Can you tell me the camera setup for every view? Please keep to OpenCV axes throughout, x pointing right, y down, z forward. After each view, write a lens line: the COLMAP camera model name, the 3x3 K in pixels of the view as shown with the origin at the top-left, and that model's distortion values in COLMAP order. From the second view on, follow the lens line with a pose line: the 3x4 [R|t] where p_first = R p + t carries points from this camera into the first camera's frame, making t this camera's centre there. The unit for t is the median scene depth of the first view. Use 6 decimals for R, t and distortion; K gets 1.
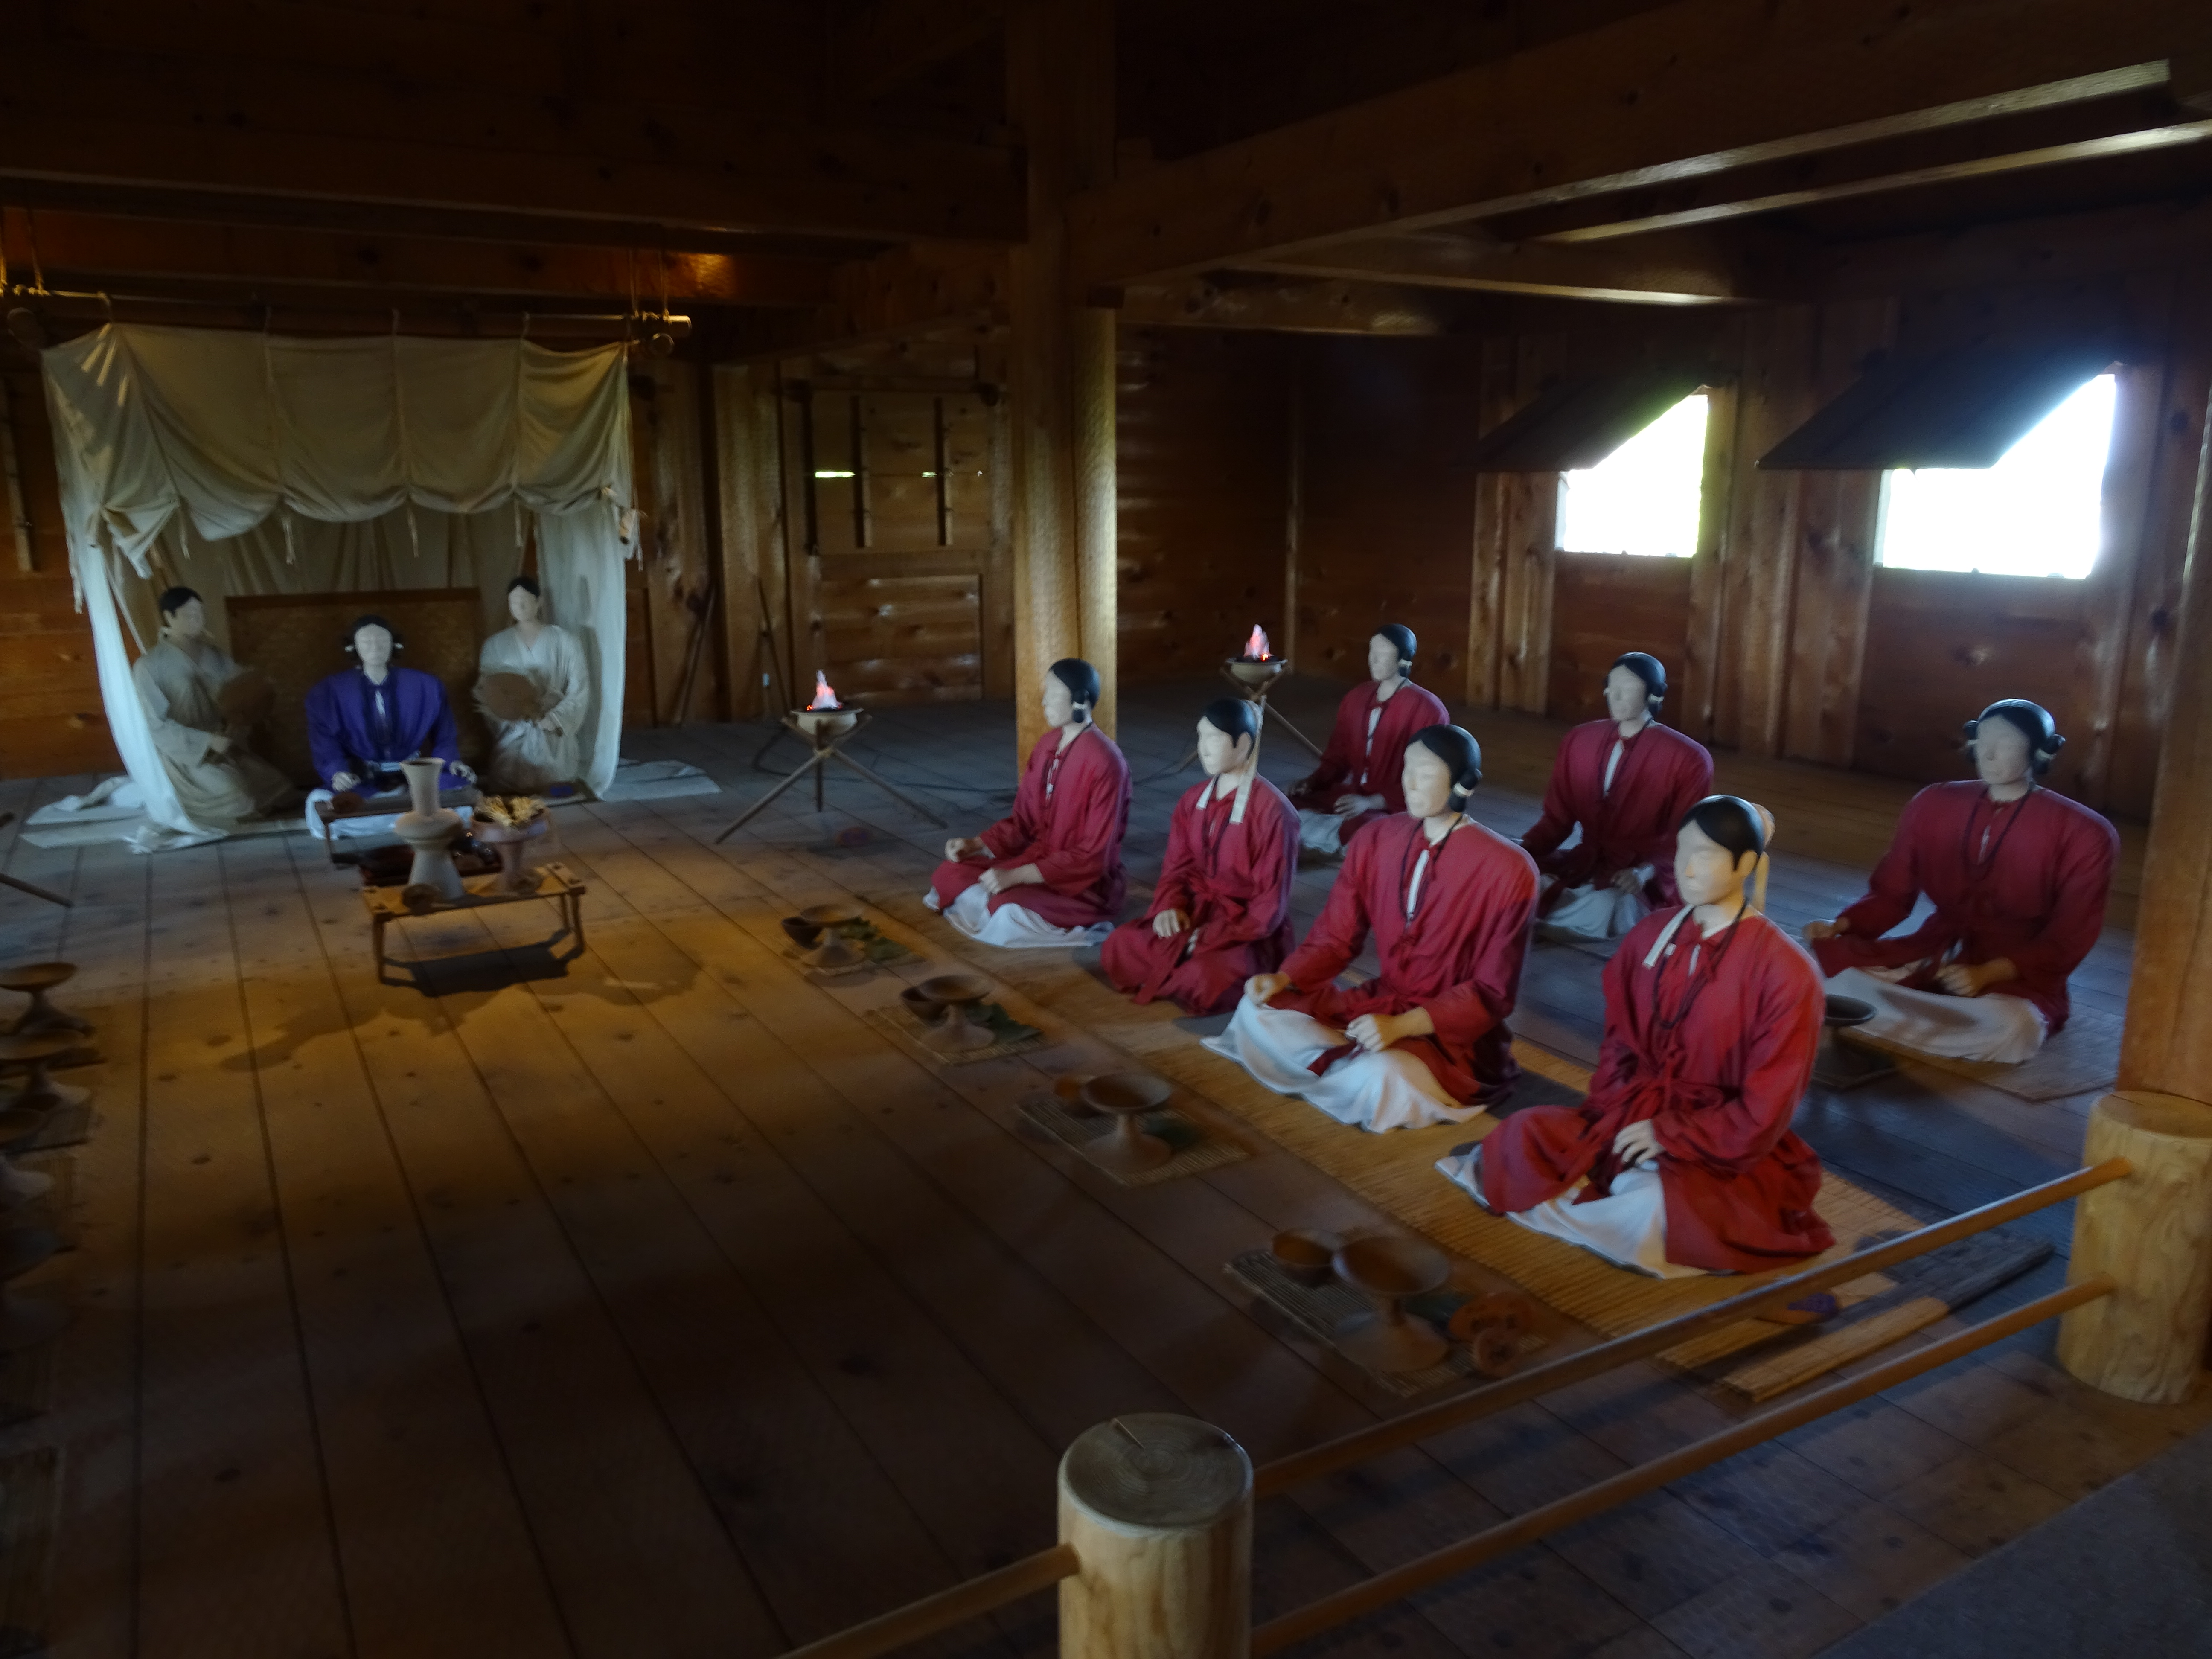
lens RADIAL K [[1593.9, 0, 1106.0], [0, 1593.9, 829.5], [0, 0, 1]] dist [-0.000314, 0.002589]
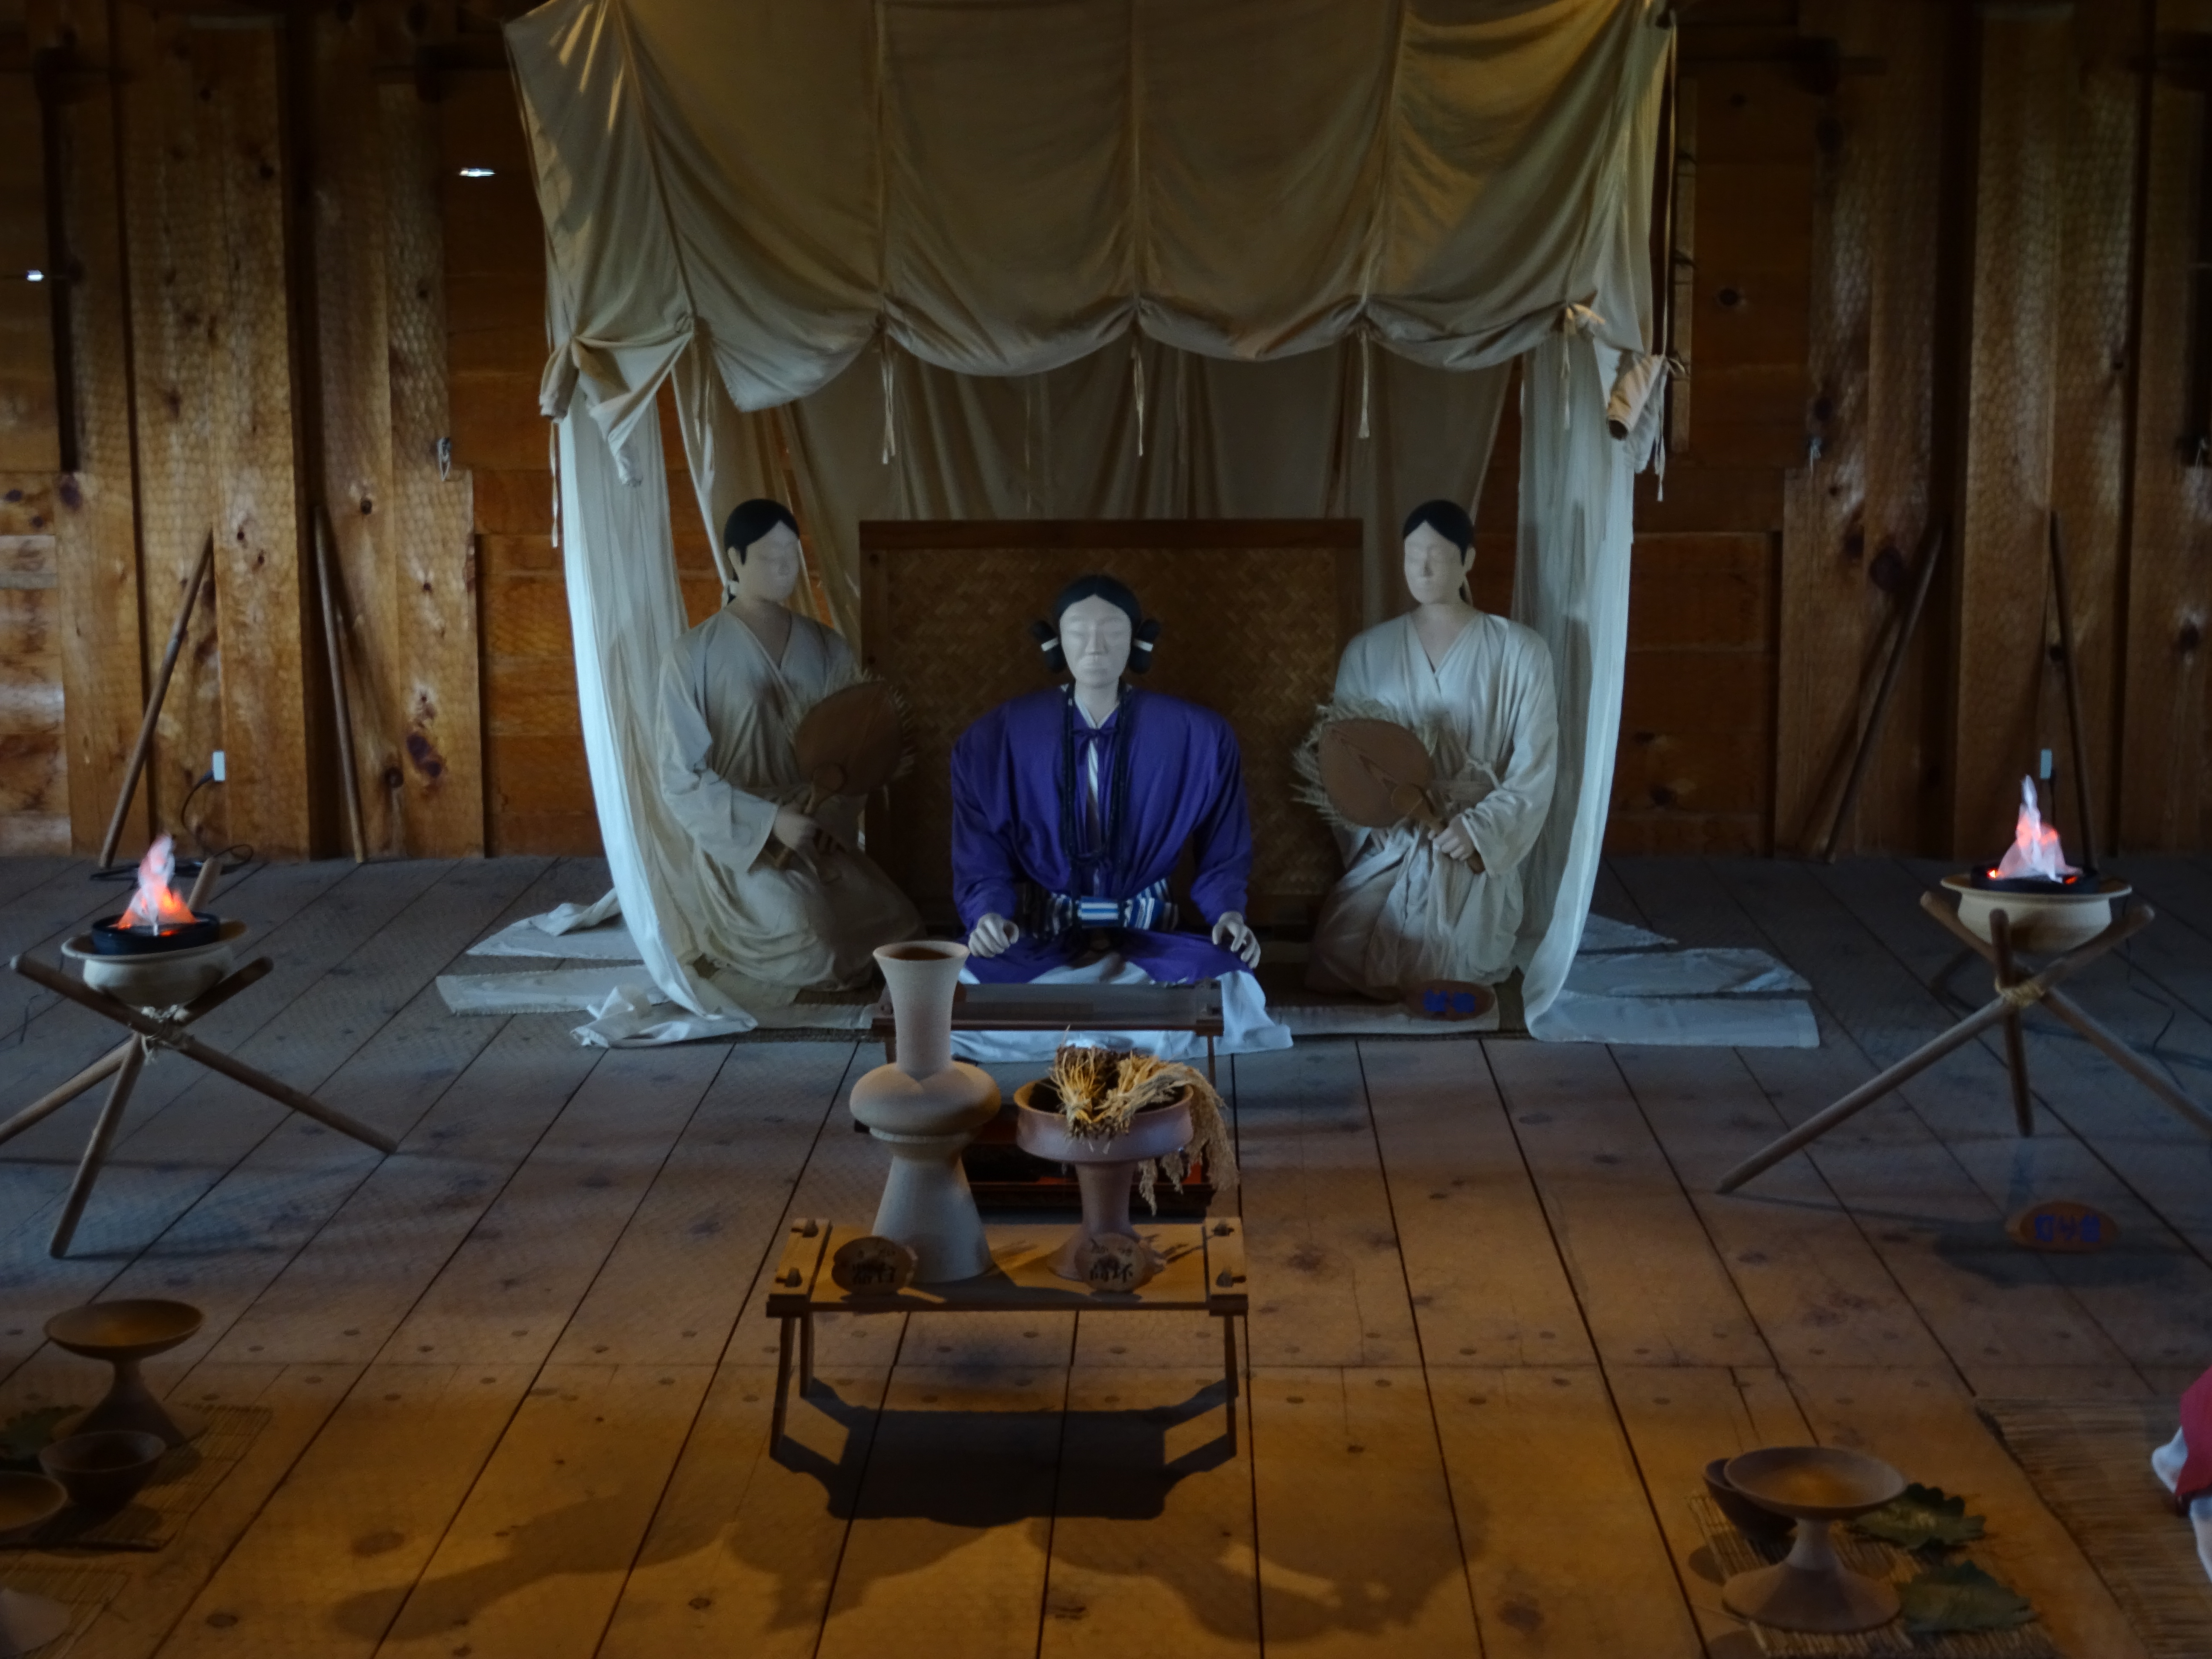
lens RADIAL K [[3485.7, 0, 1106.0], [0, 3485.7, 829.5], [0, 0, 1]] dist [0.001171, 0.032939]
pose [[0.851525, 0.085960, -0.517219, 0.064625], [-0.114172, 0.993197, -0.022903, -0.042018], [0.511732, 0.078555, 0.855547, 0.163846]]
